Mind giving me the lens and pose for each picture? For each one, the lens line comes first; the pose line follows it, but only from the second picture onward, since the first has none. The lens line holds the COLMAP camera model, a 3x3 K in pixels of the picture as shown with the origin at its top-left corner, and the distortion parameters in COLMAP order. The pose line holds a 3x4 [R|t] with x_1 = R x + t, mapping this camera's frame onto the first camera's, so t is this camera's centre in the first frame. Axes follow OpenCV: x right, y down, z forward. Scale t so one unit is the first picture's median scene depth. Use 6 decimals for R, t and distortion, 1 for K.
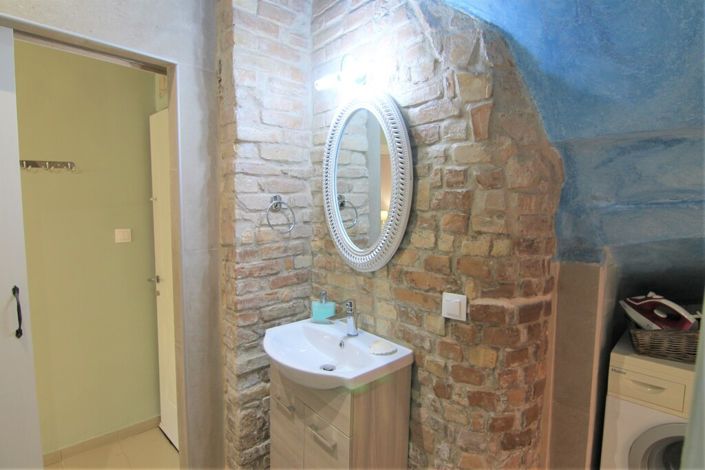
lens RADIAL K [[367.9, 0, 352.5], [0, 367.9, 235.0], [0, 0, 1]] dist [-0.001534, -0.017816]
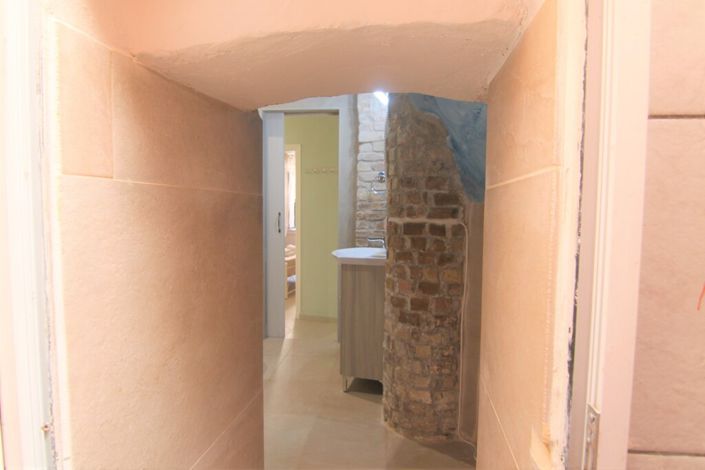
lens RADIAL K [[367.9, 0, 352.5], [0, 367.9, 235.0], [0, 0, 1]] dist [-0.001534, -0.017816]
pose [[0.551643, 0.050172, -0.832570, 1.172503], [-0.083524, 0.996495, 0.004709, 0.186926], [0.829888, 0.066942, 0.553900, -0.009081]]
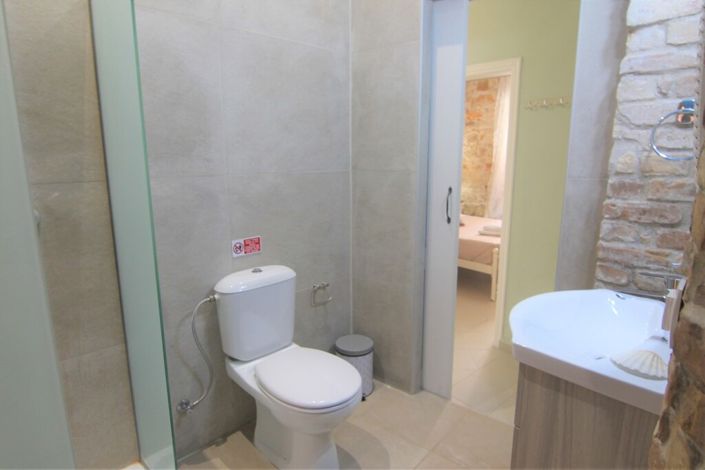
lens RADIAL K [[421.4, 0, 360.3], [0, 421.4, 233.3], [0, 0, 1]] dist [0.000435, -0.019889]
pose [[0.002730, 0.181289, -0.983426, 0.556482], [-0.095851, 0.978949, 0.180198, 0.040955], [0.995392, 0.093770, 0.020049, 0.475221]]
